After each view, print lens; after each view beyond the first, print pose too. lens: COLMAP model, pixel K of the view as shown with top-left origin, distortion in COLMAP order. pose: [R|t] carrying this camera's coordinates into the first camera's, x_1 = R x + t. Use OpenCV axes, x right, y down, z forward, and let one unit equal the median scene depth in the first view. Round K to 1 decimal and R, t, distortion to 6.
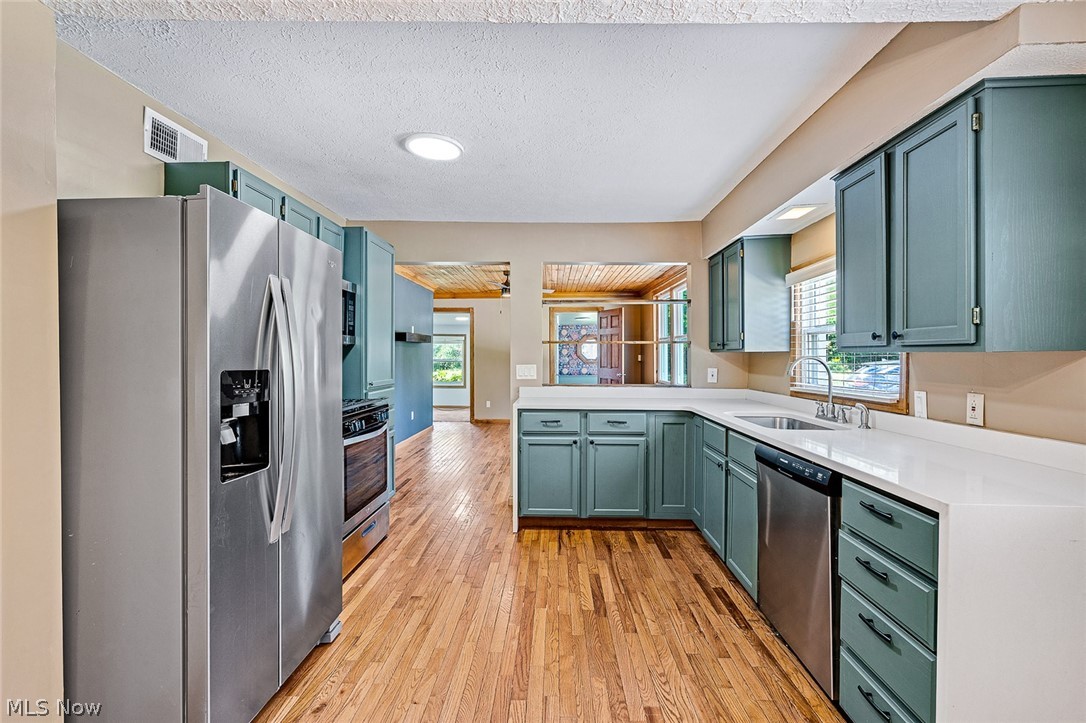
lens RADIAL K [[490.9, 0, 540.8], [0, 490.9, 360.3], [0, 0, 1]] dist [-0.001215, 0.000261]
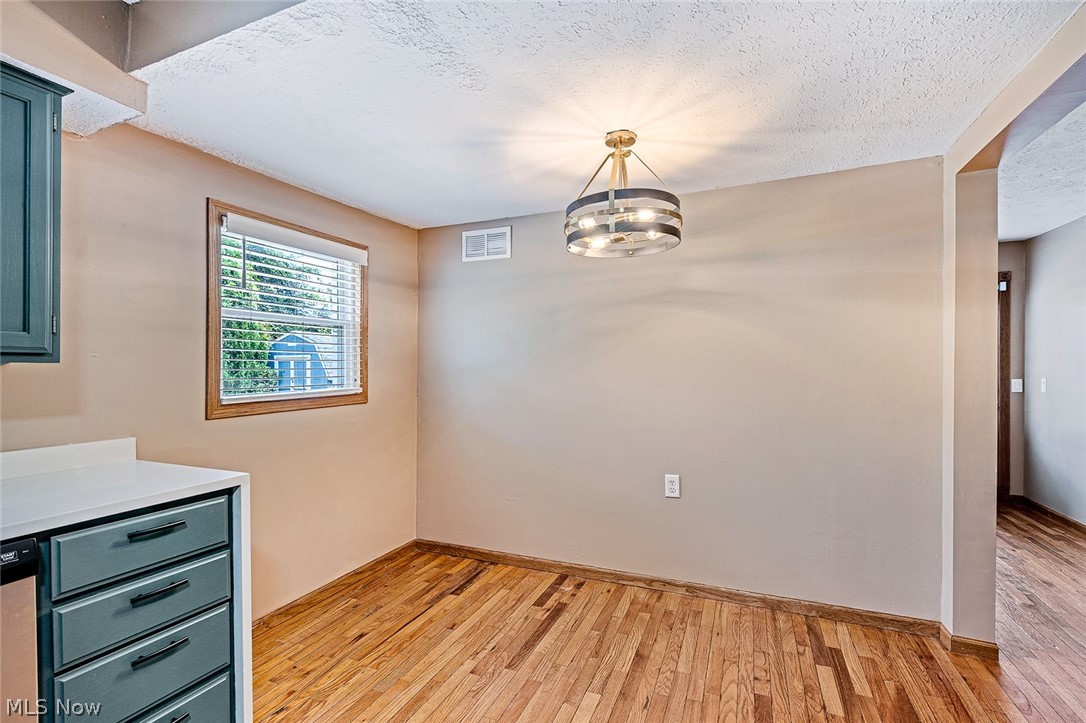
lens RADIAL K [[493.0, 0, 541.4], [0, 493.0, 372.3], [0, 0, 1]] dist [-0.000668, 0.000110]
pose [[-0.930125, -0.002525, 0.367235, -0.143655], [0.004375, 0.999829, 0.017954, -0.004770], [-0.367217, 0.018306, -0.929955, 0.641451]]
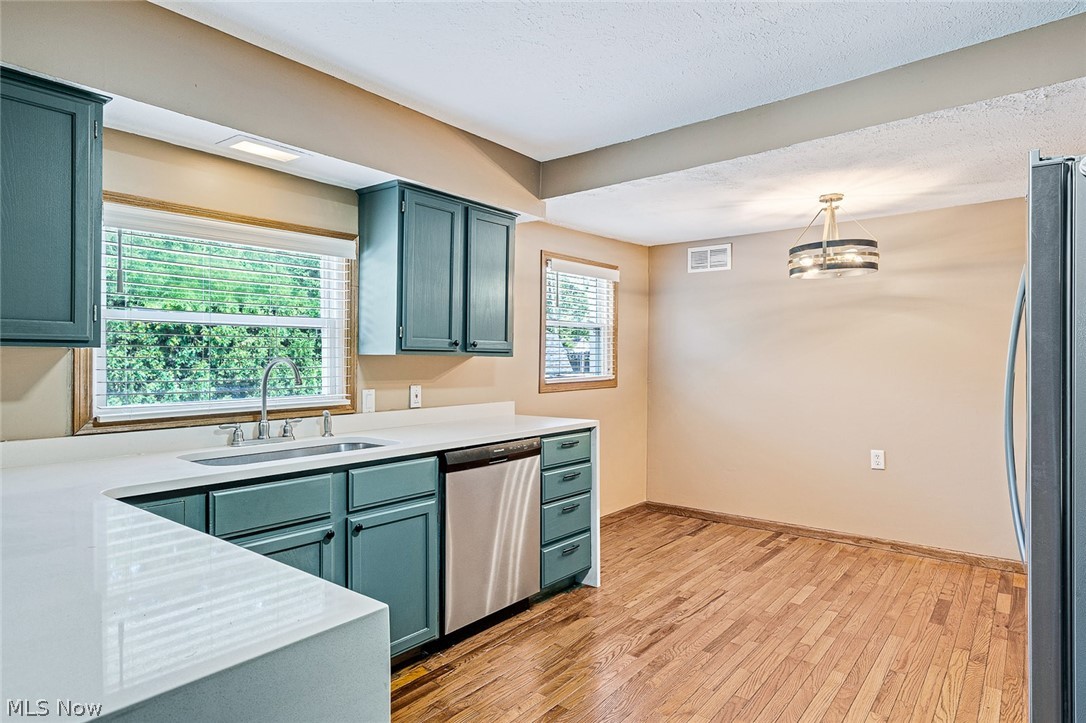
lens RADIAL K [[619.8, 0, 540.9], [0, 619.8, 356.9], [0, 0, 1]] dist [0.005054, 0.001734]
pose [[-0.797018, 0.001495, 0.603953, -0.251496], [0.003528, 0.999991, 0.002181, -0.008785], [-0.603945, 0.003869, -0.797017, 1.160765]]
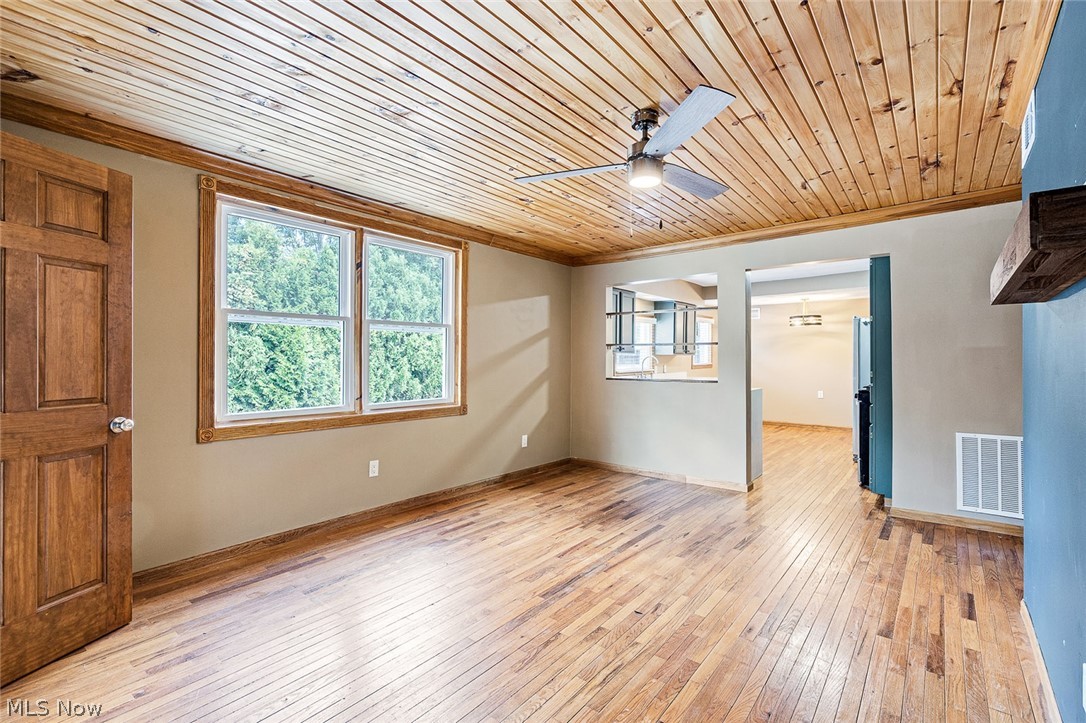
lens RADIAL K [[499.0, 0, 540.3], [0, 499.0, 354.3], [0, 0, 1]] dist [-0.001725, 0.000156]
pose [[-0.794101, -0.000224, 0.607786, -0.446338], [0.002601, 0.999990, 0.003767, -0.021080], [-0.607780, 0.004572, -0.794092, 2.628851]]
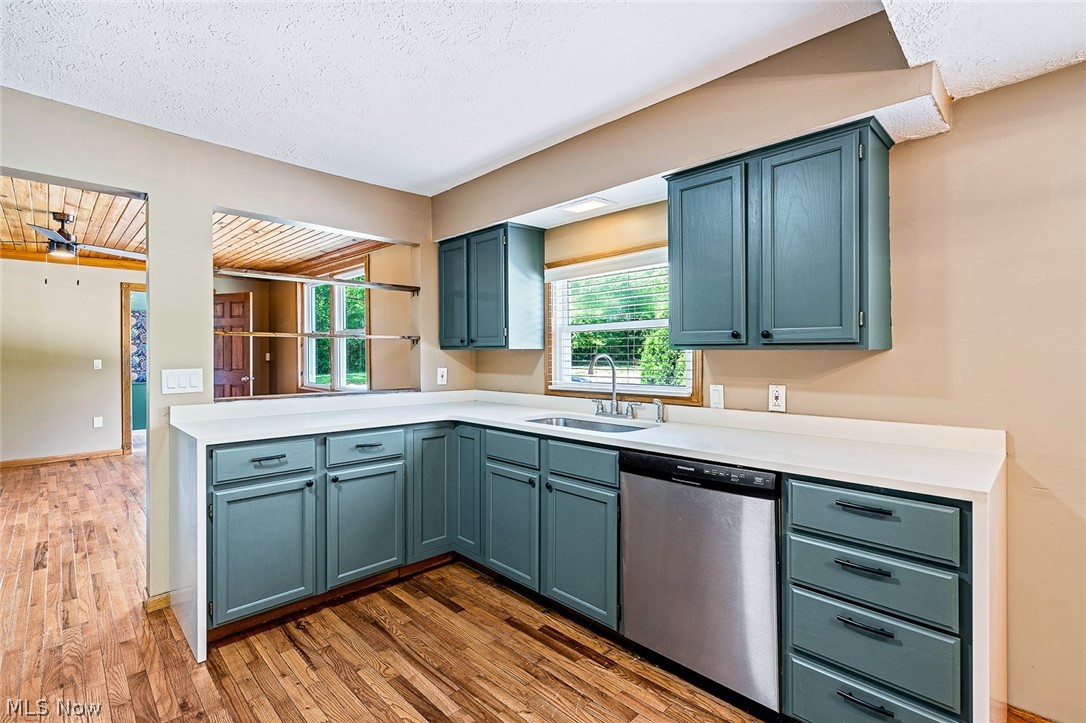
lens RADIAL K [[494.0, 0, 542.2], [0, 494.0, 352.3], [0, 0, 1]] dist [-0.002229, 0.000348]
pose [[0.689094, 0.001474, 0.724670, -0.196830], [0.008235, 0.999917, -0.009865, -0.002339], [-0.724625, 0.012766, 0.689025, 0.309679]]
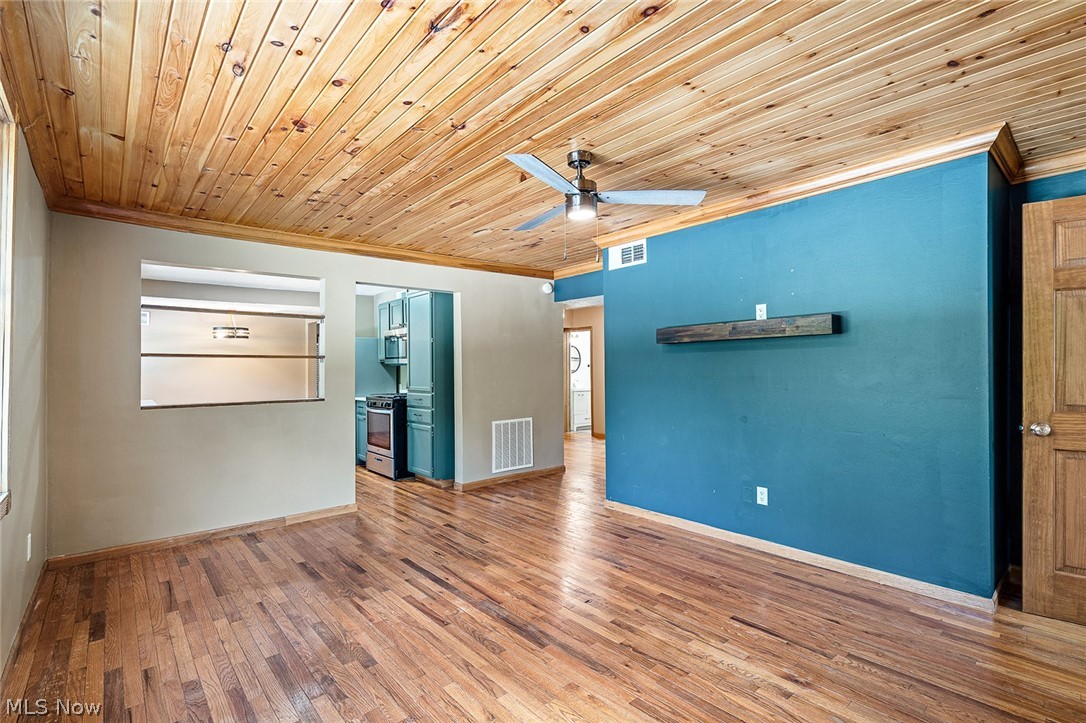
lens RADIAL K [[502.1, 0, 537.2], [0, 502.1, 365.2], [0, 0, 1]] dist [-0.002684, 0.000314]
pose [[-0.737783, -0.002509, -0.675033, 0.456666], [-0.000786, 0.999996, -0.002858, -0.021136], [0.675038, -0.001578, -0.737782, 2.515364]]
